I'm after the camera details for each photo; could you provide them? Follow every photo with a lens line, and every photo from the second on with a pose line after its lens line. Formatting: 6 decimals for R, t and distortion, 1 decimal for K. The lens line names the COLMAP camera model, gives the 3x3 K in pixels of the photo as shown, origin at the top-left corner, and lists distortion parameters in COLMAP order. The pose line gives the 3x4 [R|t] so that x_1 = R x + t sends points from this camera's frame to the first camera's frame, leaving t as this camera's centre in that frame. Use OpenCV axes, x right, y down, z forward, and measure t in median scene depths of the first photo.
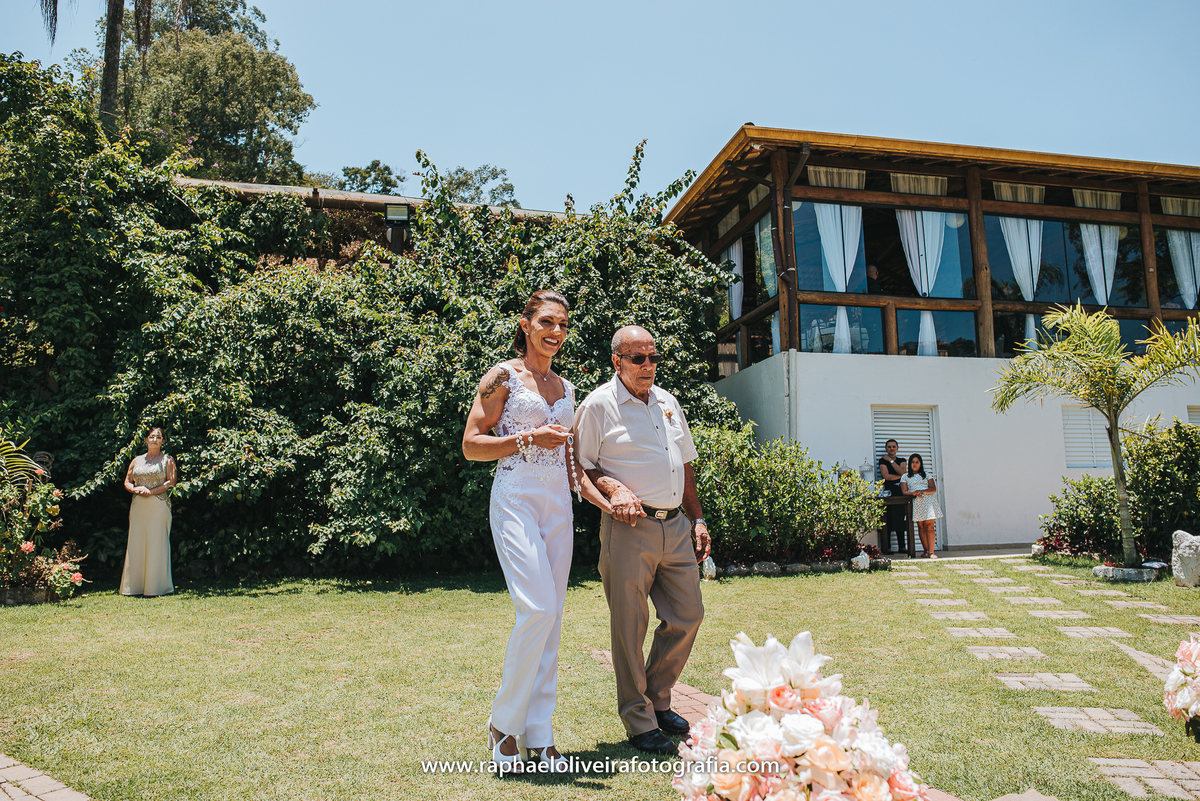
lens RADIAL K [[838.7, 0, 600.0], [0, 838.7, 400.5], [0, 0, 1]] dist [-0.026377, 0.004036]
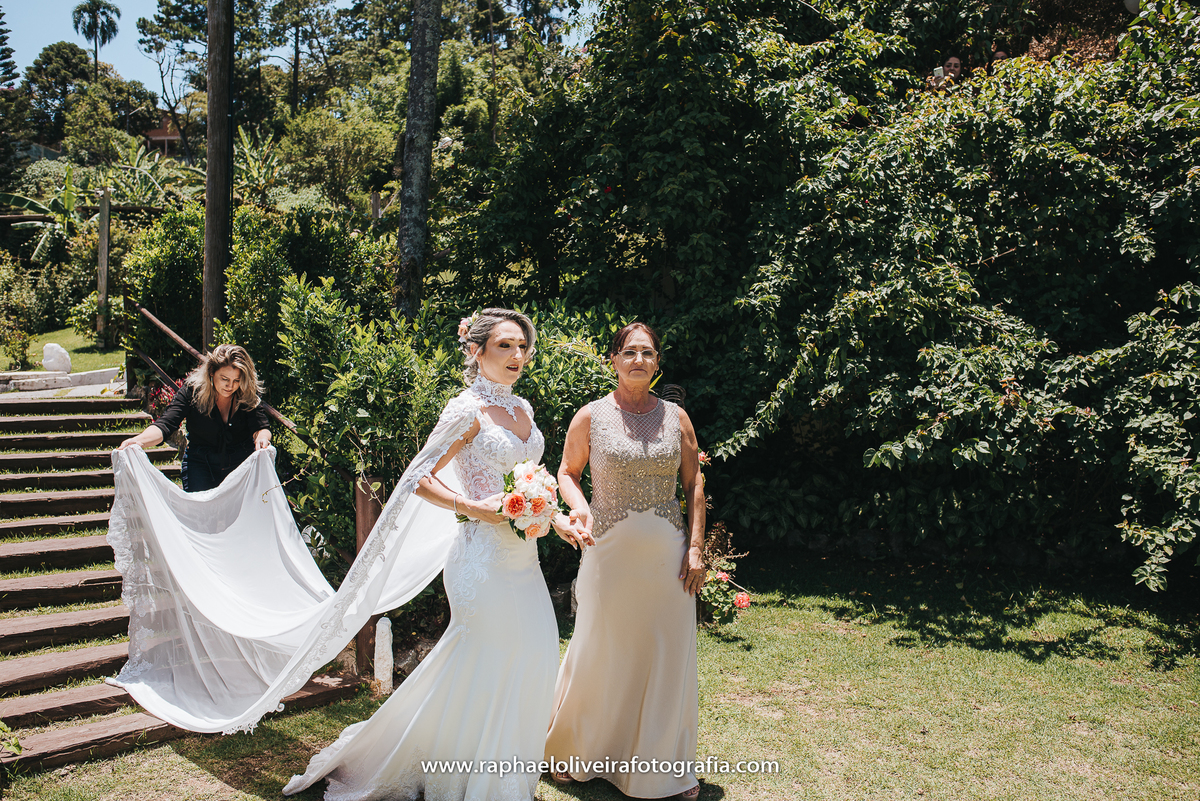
lens RADIAL K [[819.6, 0, 600.0], [0, 819.6, 400.5], [0, 0, 1]] dist [-0.050501, 0.002532]
pose [[0.805279, 0.010174, -0.592808, -0.290692], [0.072760, 0.990599, 0.115840, -0.010220], [0.588414, -0.136416, 0.796969, 0.384263]]
